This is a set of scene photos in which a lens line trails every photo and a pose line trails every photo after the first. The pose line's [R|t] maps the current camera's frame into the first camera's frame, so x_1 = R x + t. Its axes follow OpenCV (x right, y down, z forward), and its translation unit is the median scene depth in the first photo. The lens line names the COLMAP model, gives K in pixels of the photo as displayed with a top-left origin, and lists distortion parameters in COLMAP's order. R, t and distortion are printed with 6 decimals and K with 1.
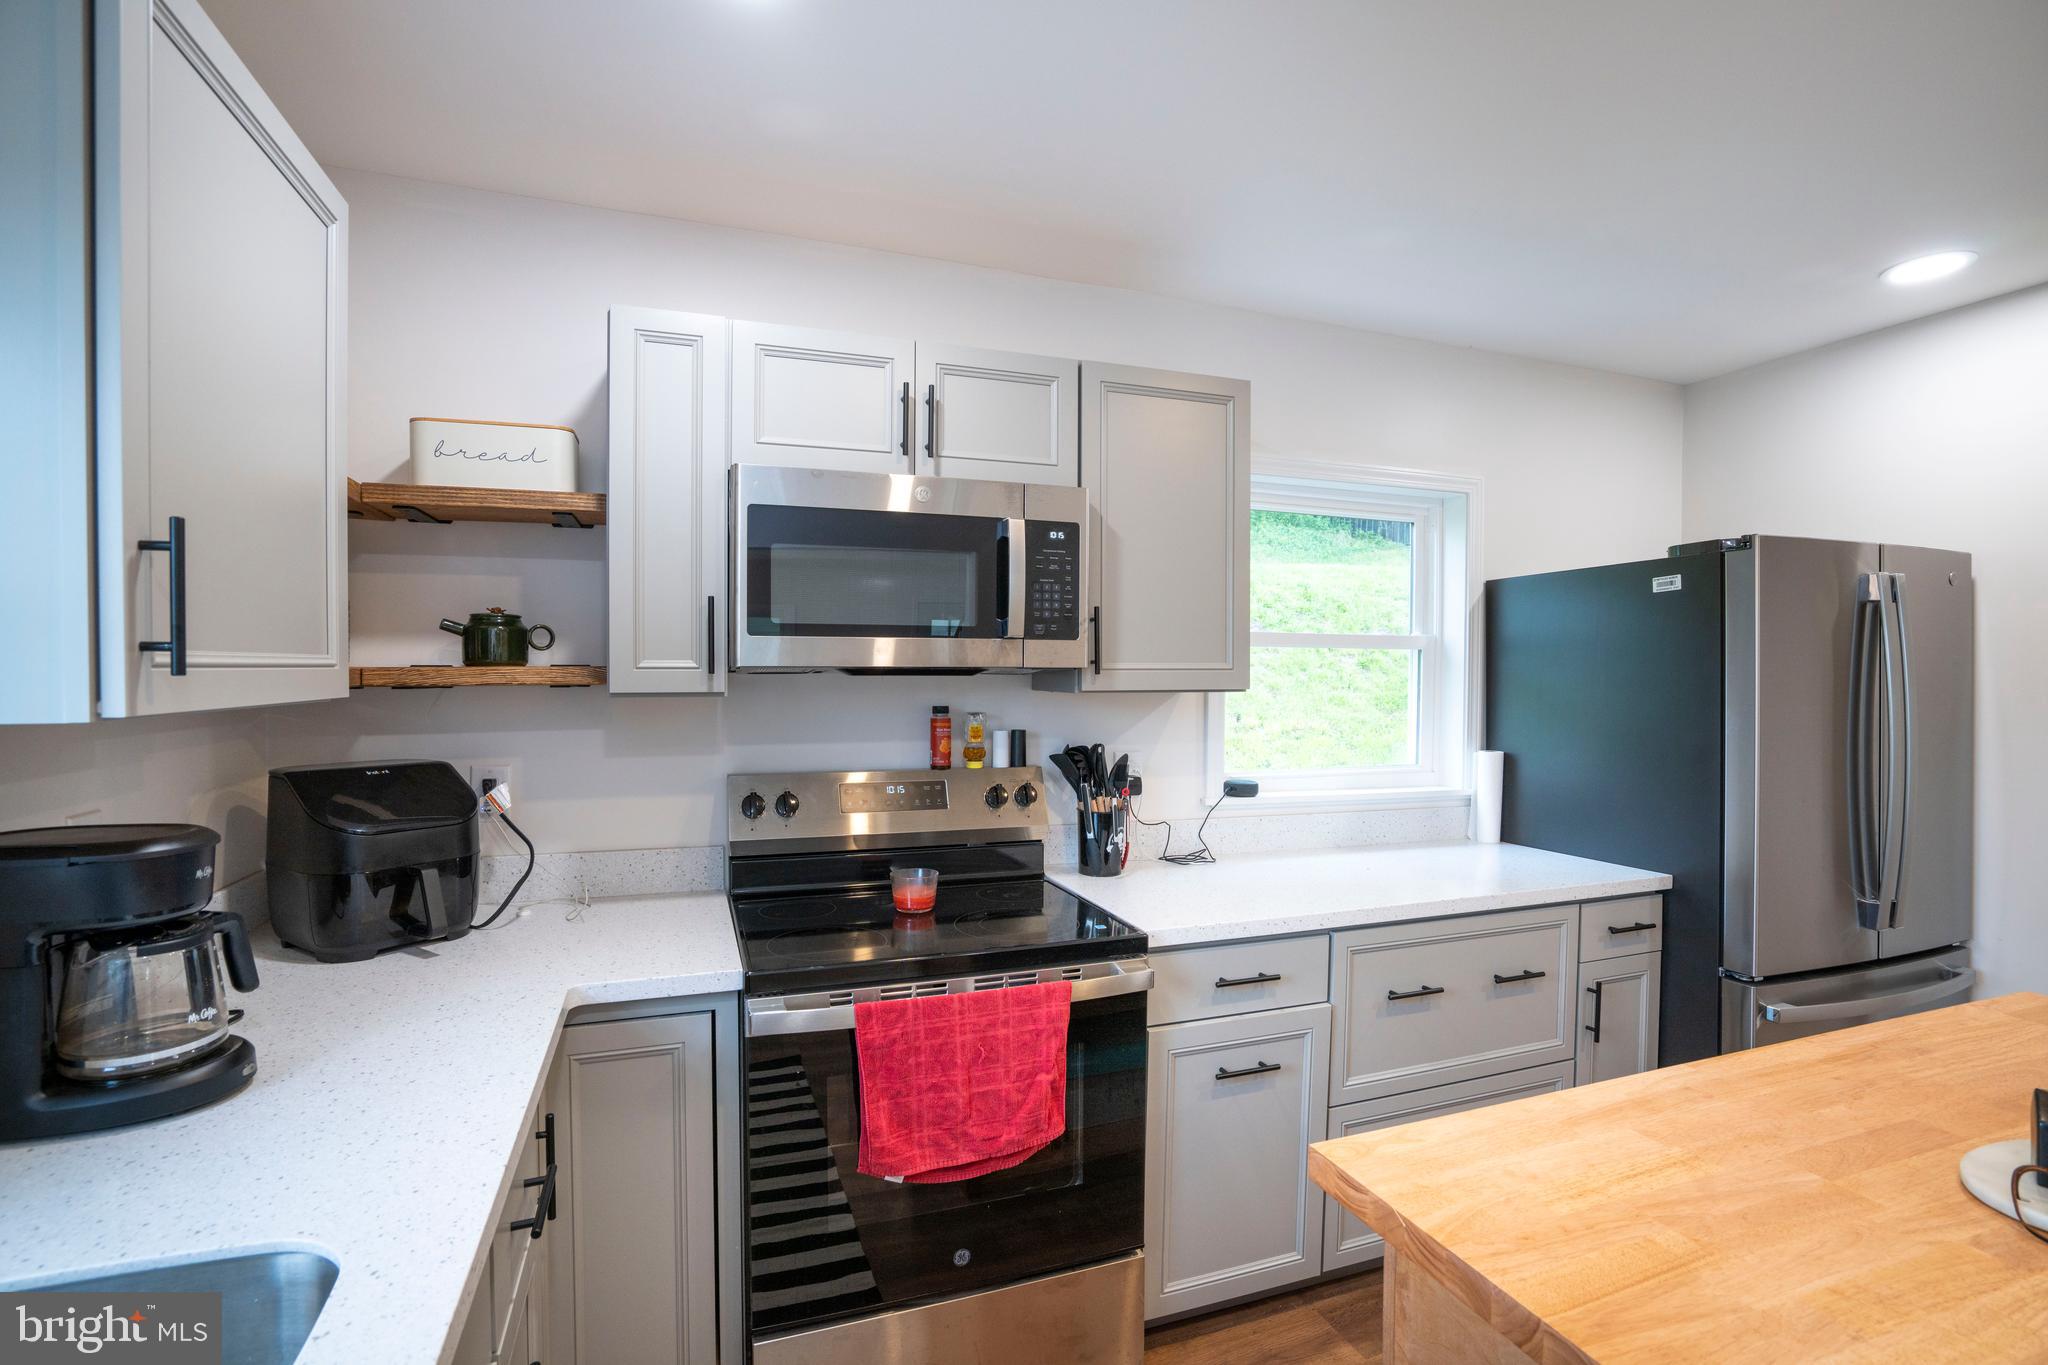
lens RADIAL K [[944.6, 0, 1020.0], [0, 944.6, 688.6], [0, 0, 1]] dist [-0.063489, 0.025955]
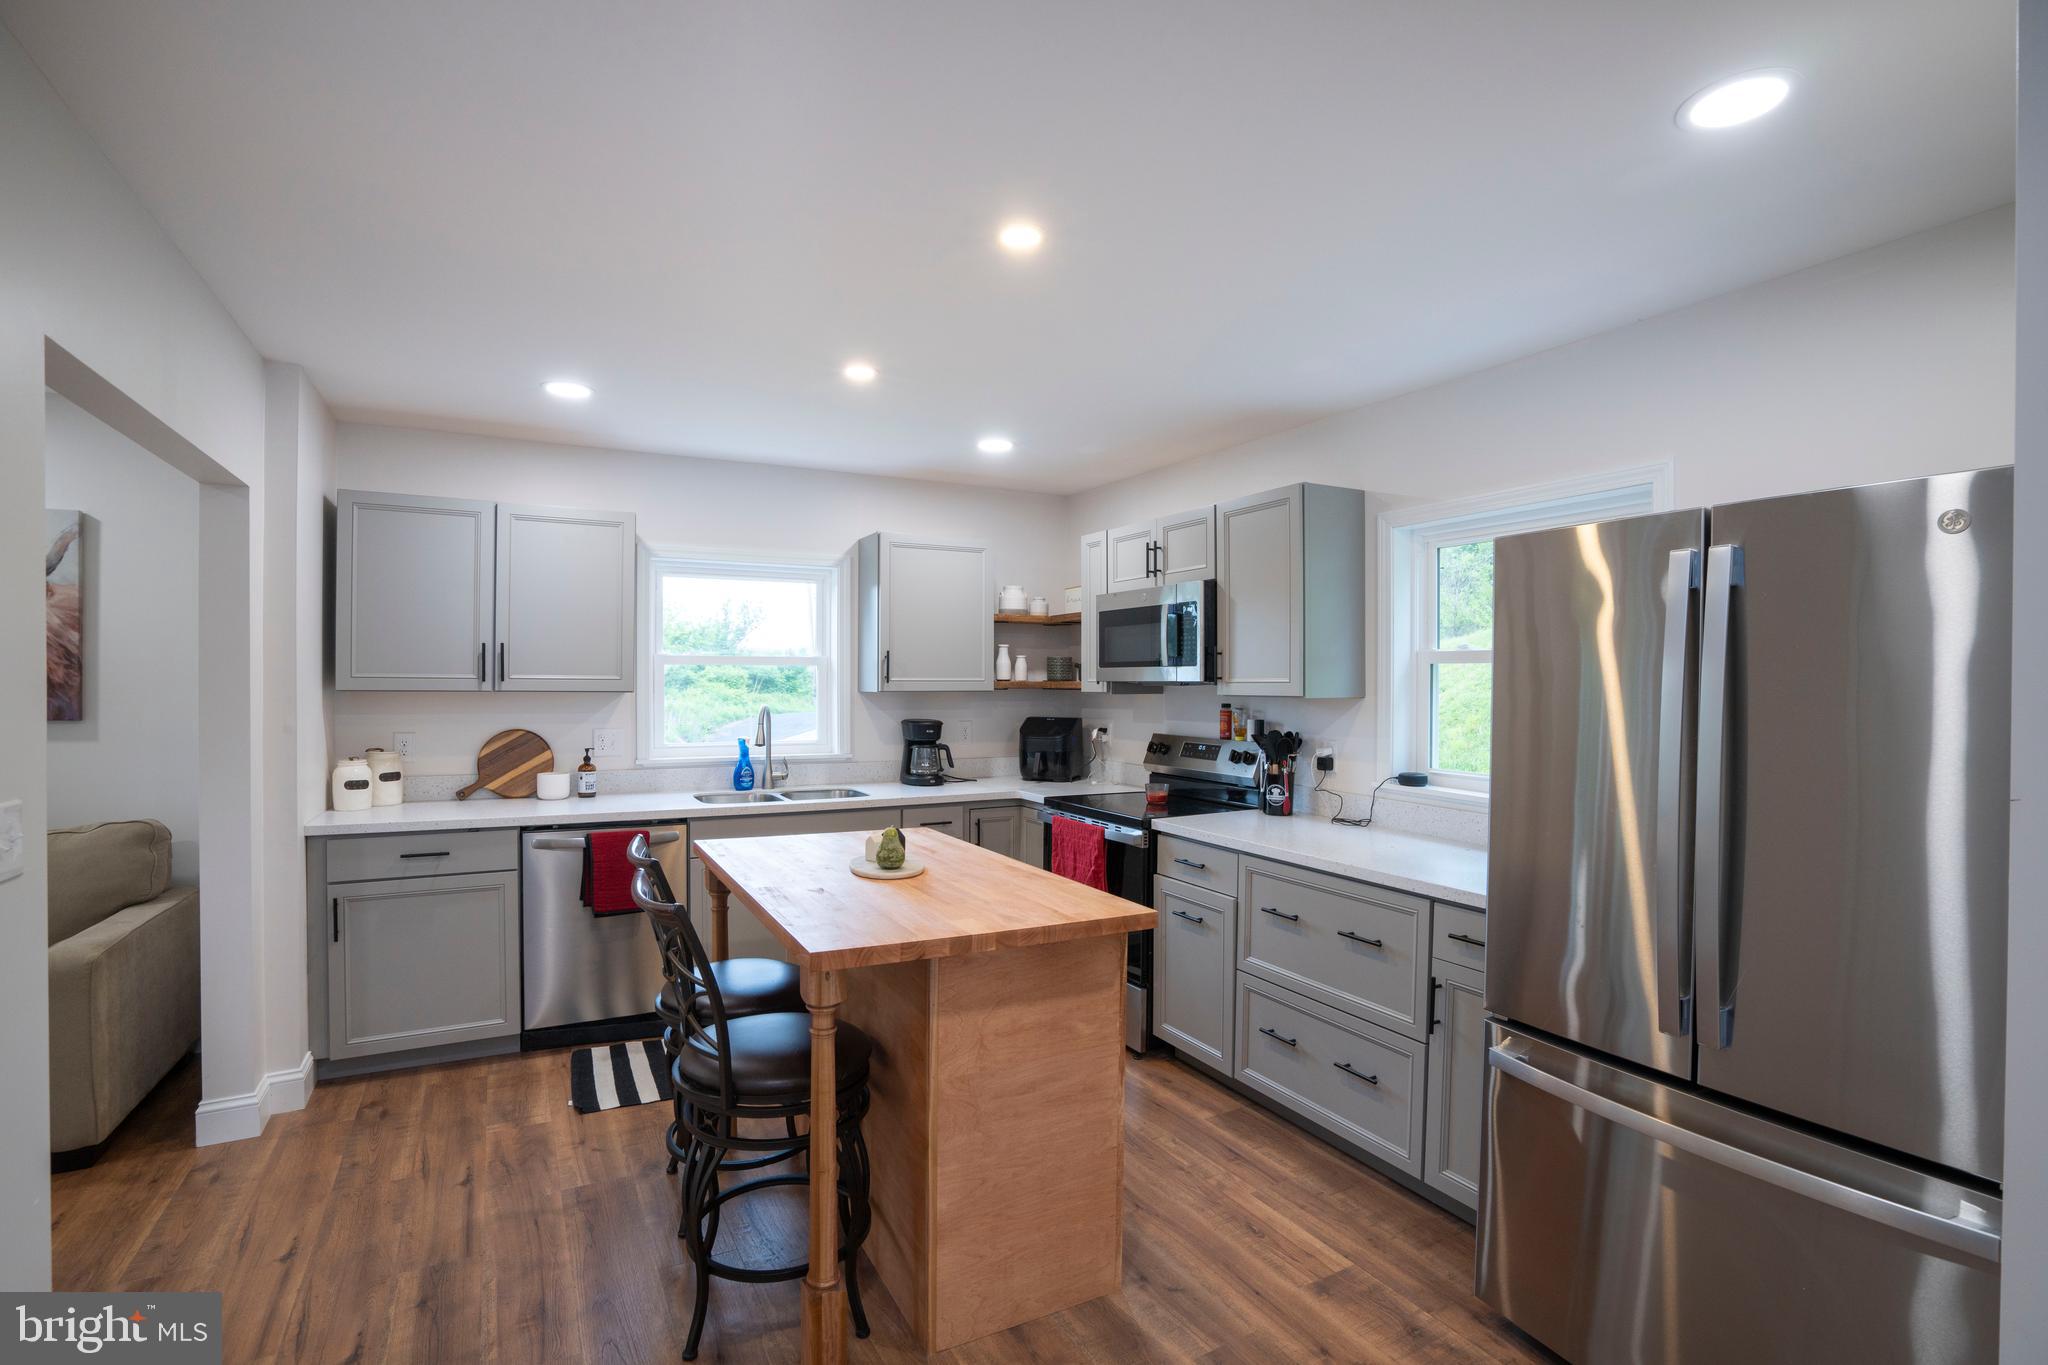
lens RADIAL K [[944.6, 0, 1020.0], [0, 944.6, 688.6], [0, 0, 1]] dist [-0.063489, 0.025955]
pose [[0.152750, 0.005039, -0.988252, 1.818701], [-0.022838, 0.999738, 0.001568, -0.003821], [0.988001, 0.022330, 0.152826, 0.403636]]
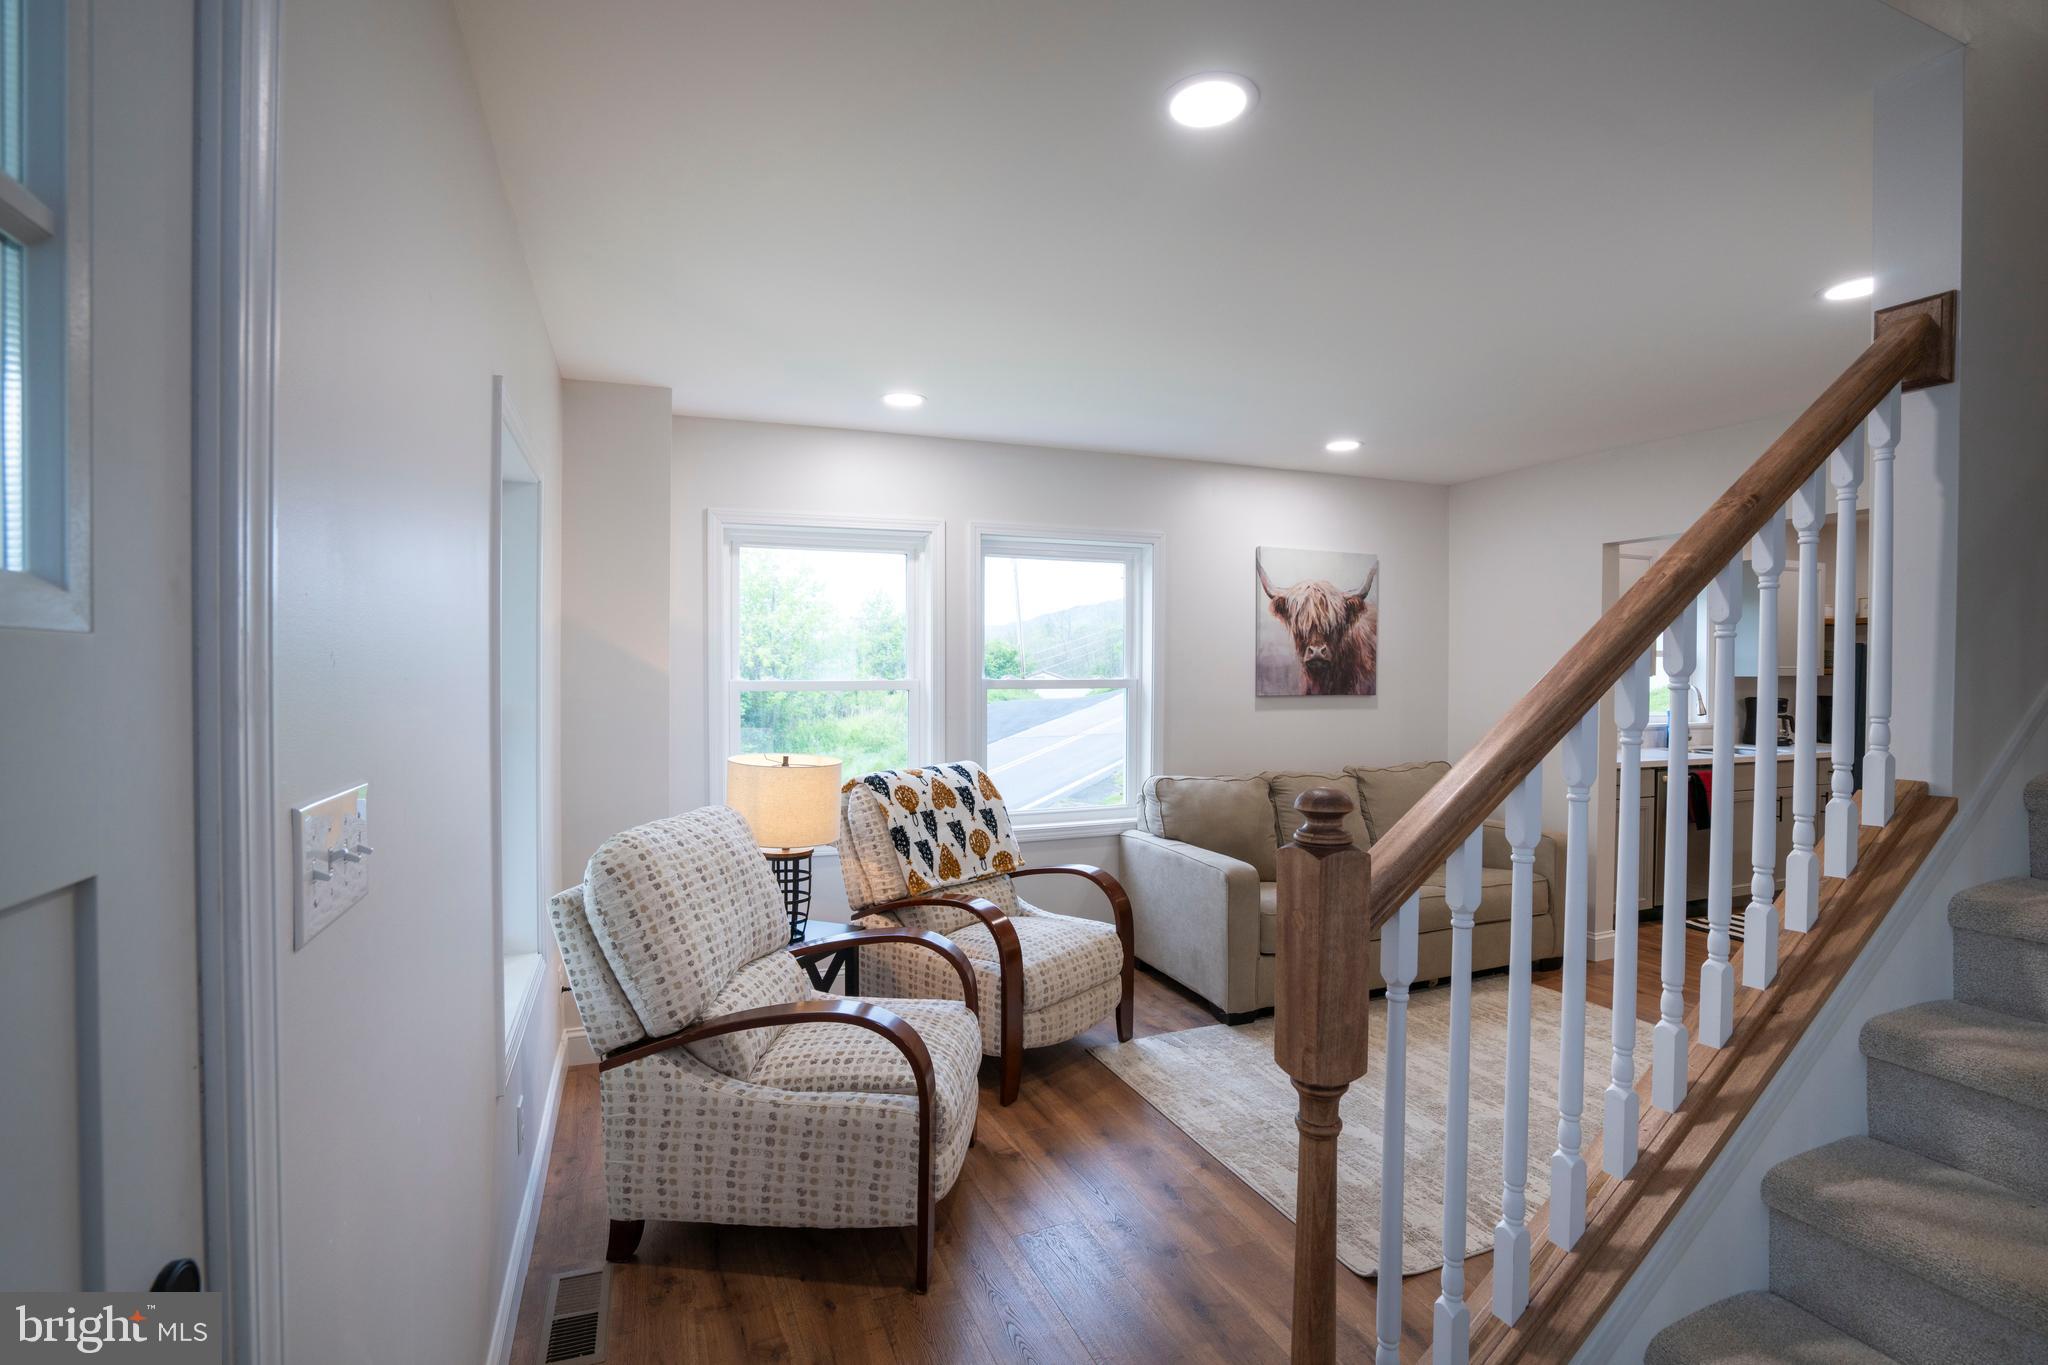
lens RADIAL K [[944.6, 0, 1020.0], [0, 944.6, 688.6], [0, 0, 1]] dist [-0.063489, 0.025955]
pose [[0.032374, 0.016781, -0.999335, 2.437393], [-0.019661, 0.999676, 0.016150, 0.053687], [0.999282, 0.019125, 0.032694, -2.066482]]
